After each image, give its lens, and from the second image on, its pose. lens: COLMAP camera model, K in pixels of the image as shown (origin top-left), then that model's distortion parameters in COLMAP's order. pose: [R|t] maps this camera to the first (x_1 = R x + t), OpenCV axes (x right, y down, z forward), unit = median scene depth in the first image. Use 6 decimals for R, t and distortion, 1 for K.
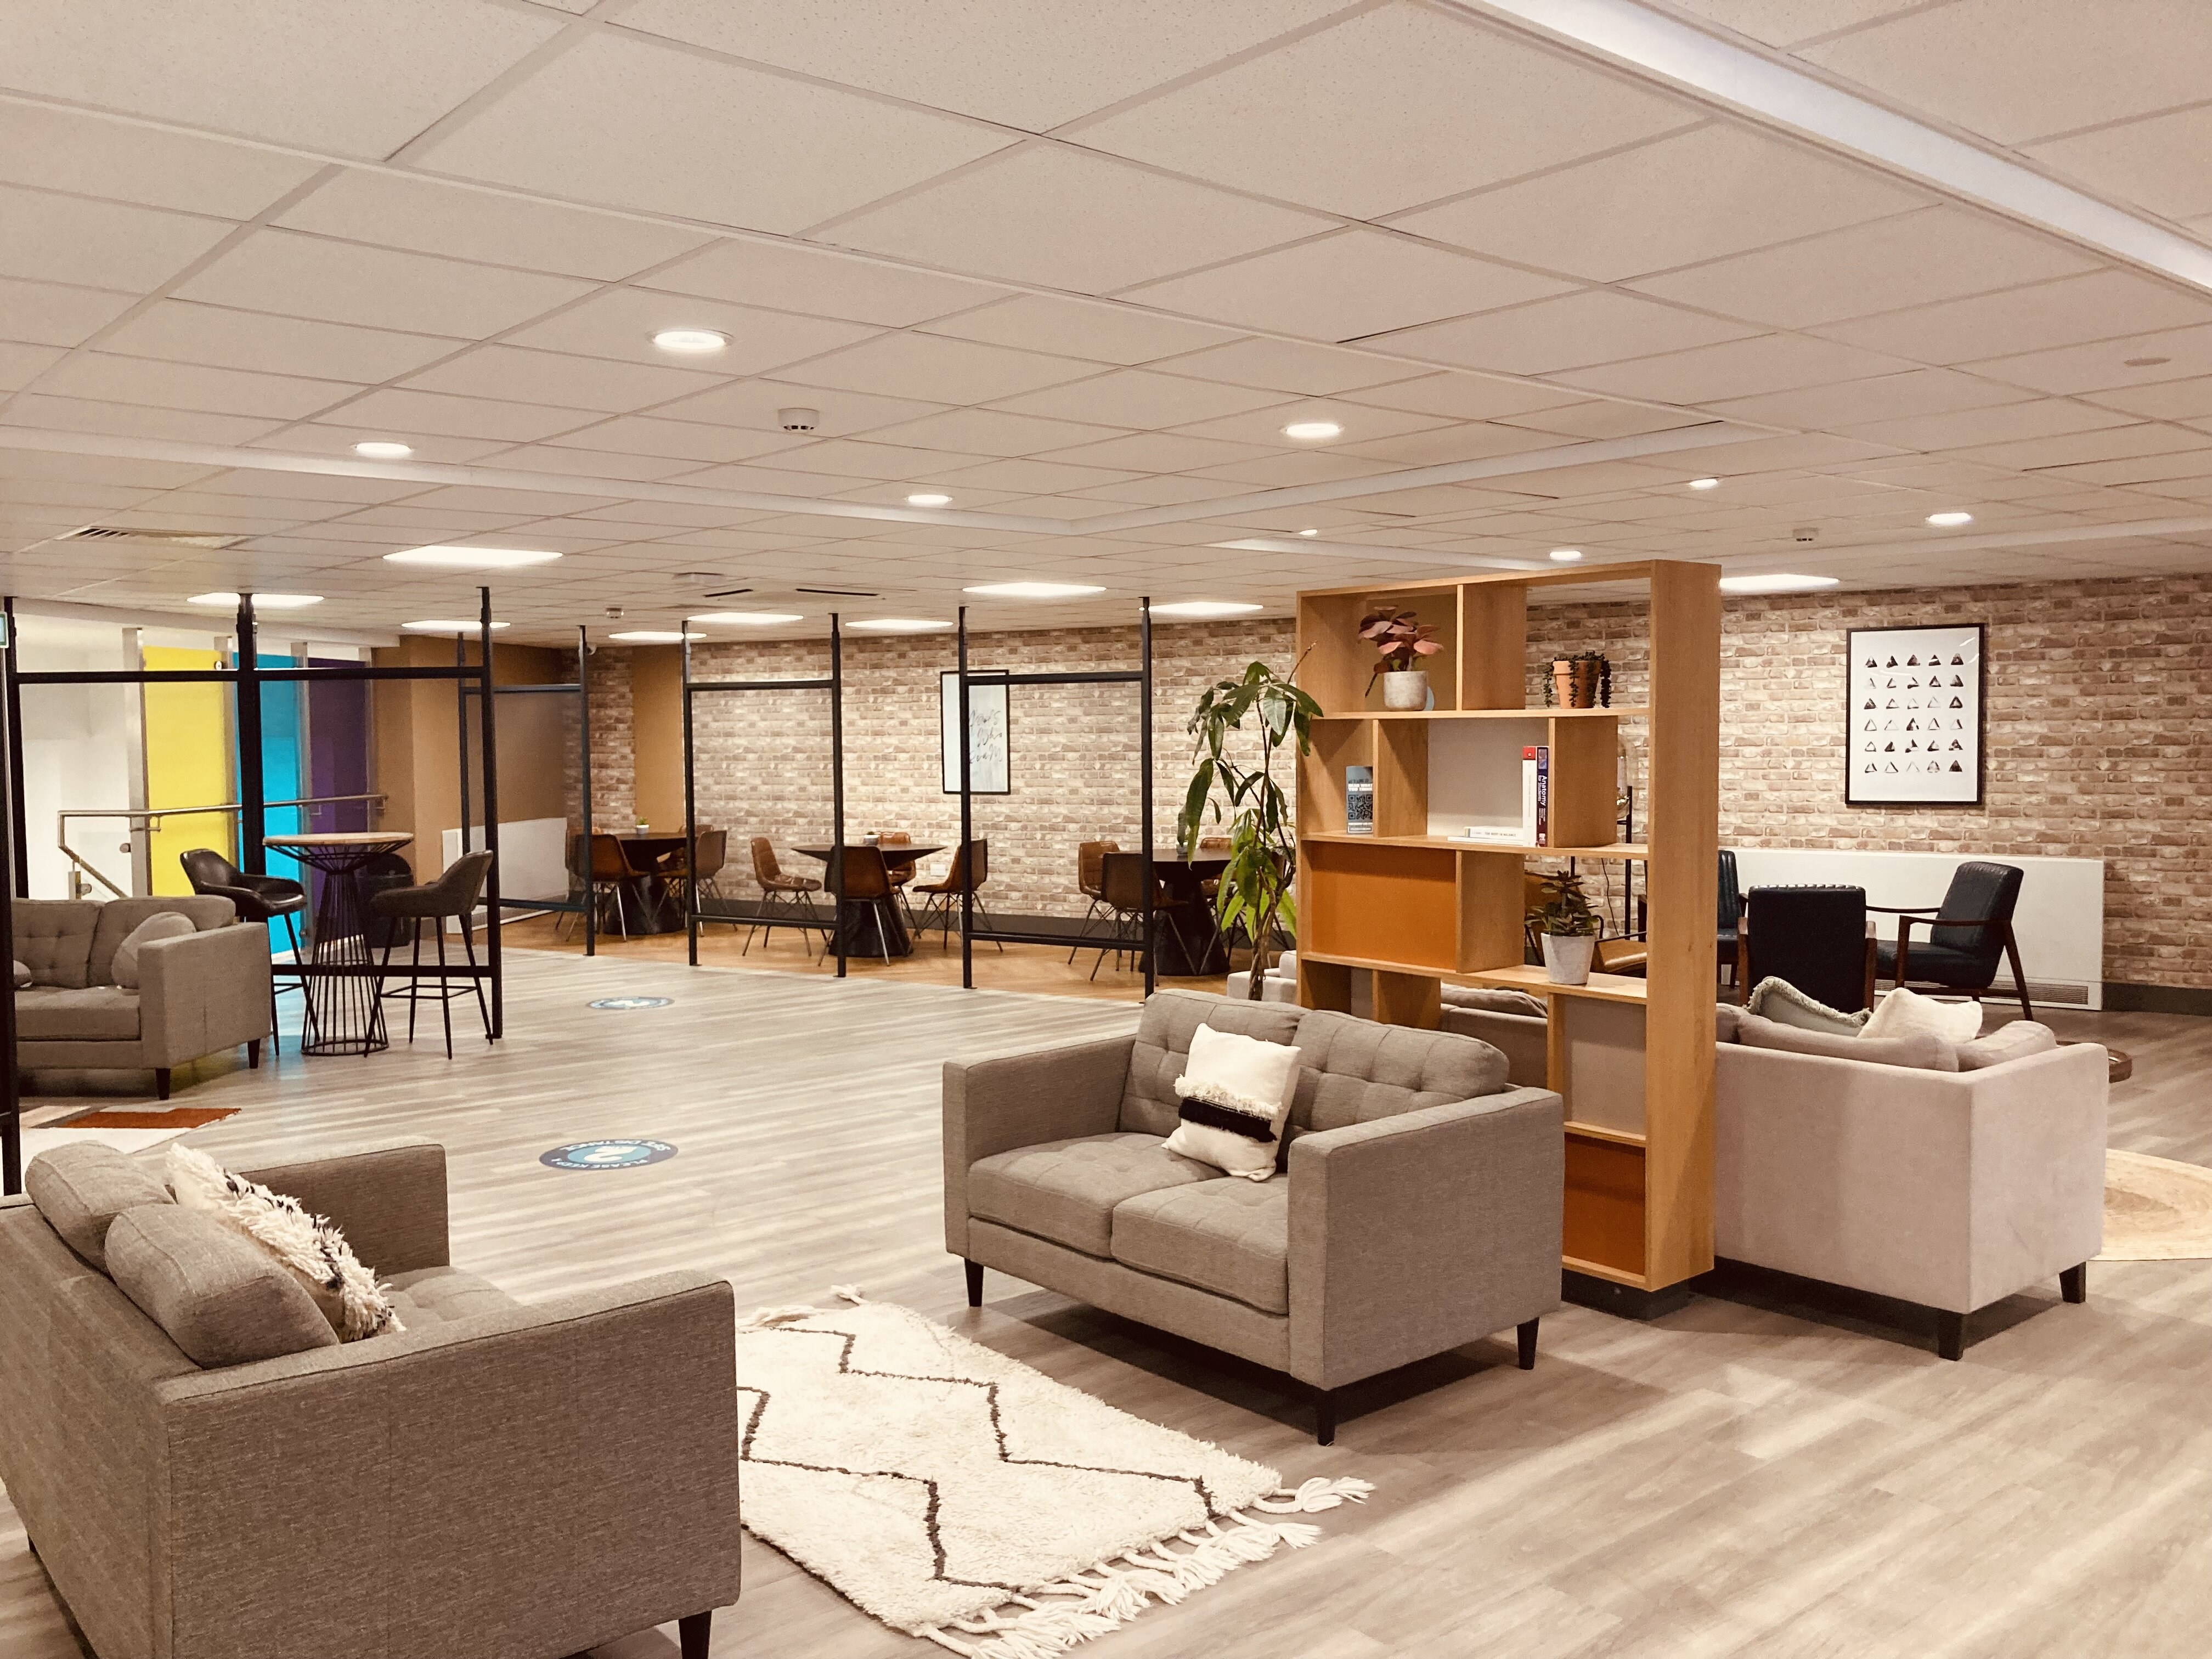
lens RADIAL K [[1773.8, 0, 1121.6], [0, 1773.8, 840.5], [0, 0, 1]] dist [0.036505, -0.002788]
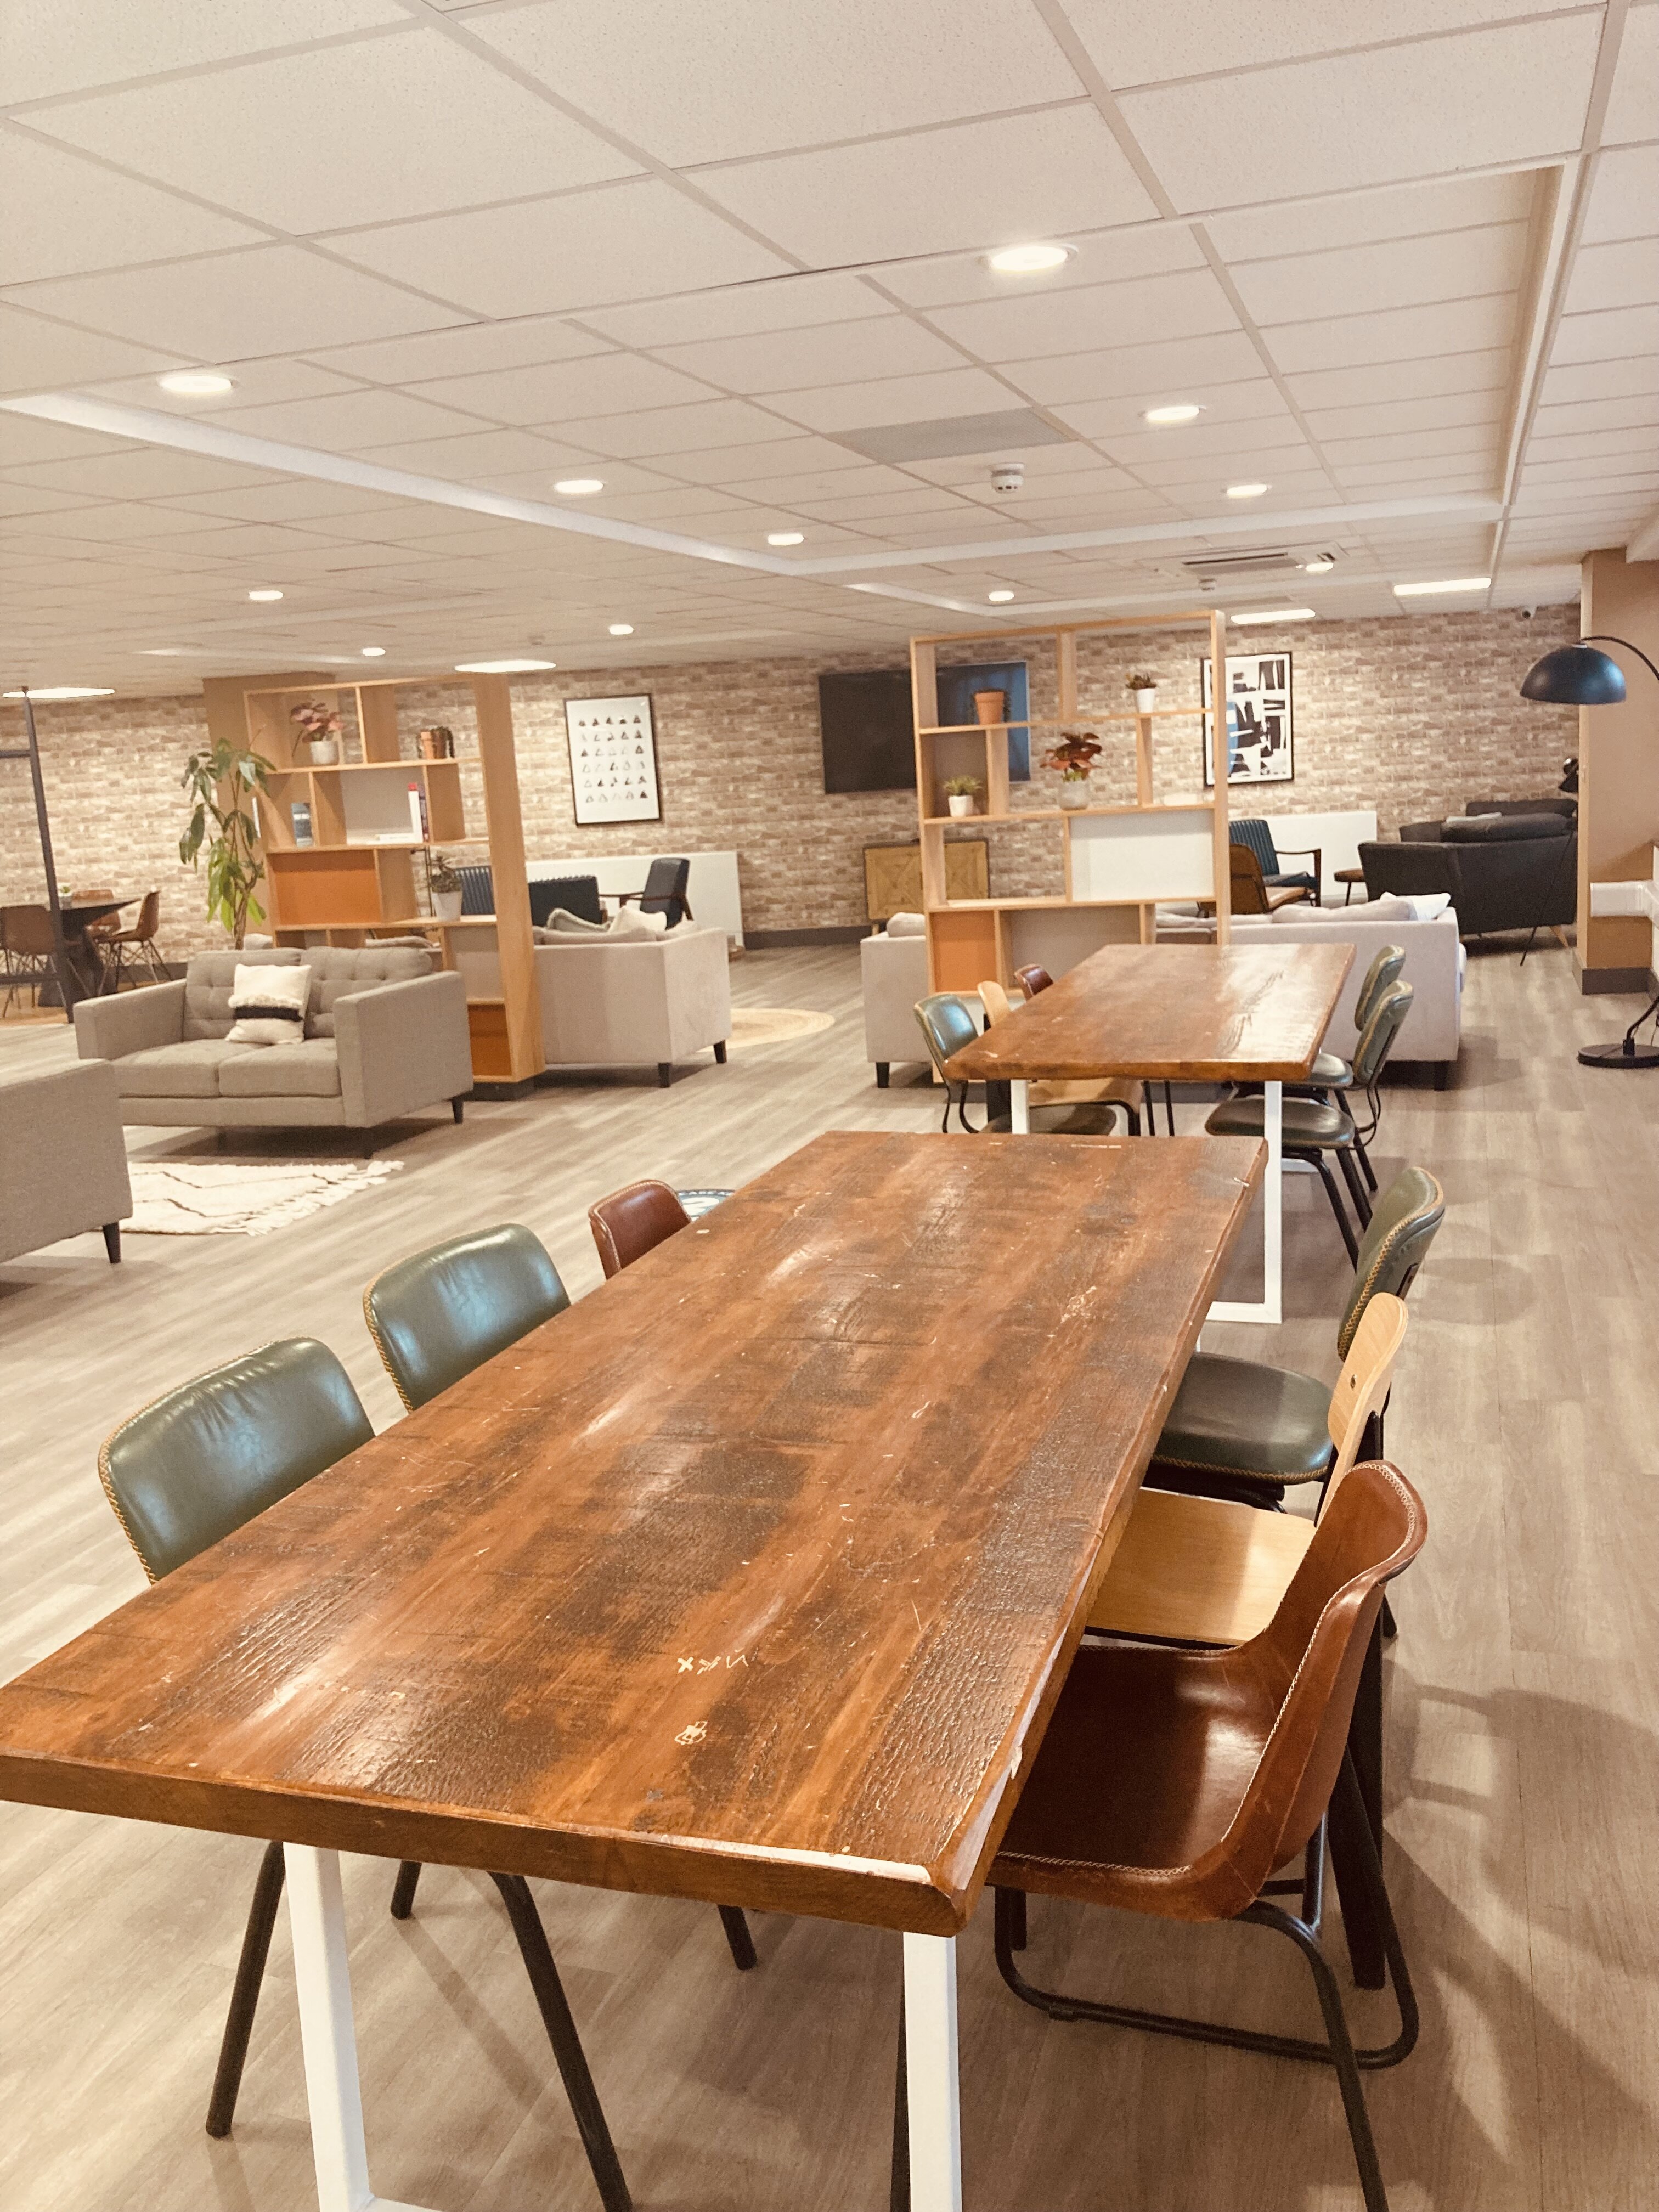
lens RADIAL K [[1773.8, 0, 838.0], [0, 1773.8, 1095.7], [0, 0, 1]] dist [0.036505, -0.002788]
pose [[0.855415, -0.138347, 0.499125, -0.286562], [0.084461, 0.988027, 0.129108, 0.052048], [-0.511011, -0.068285, 0.856858, -0.629672]]
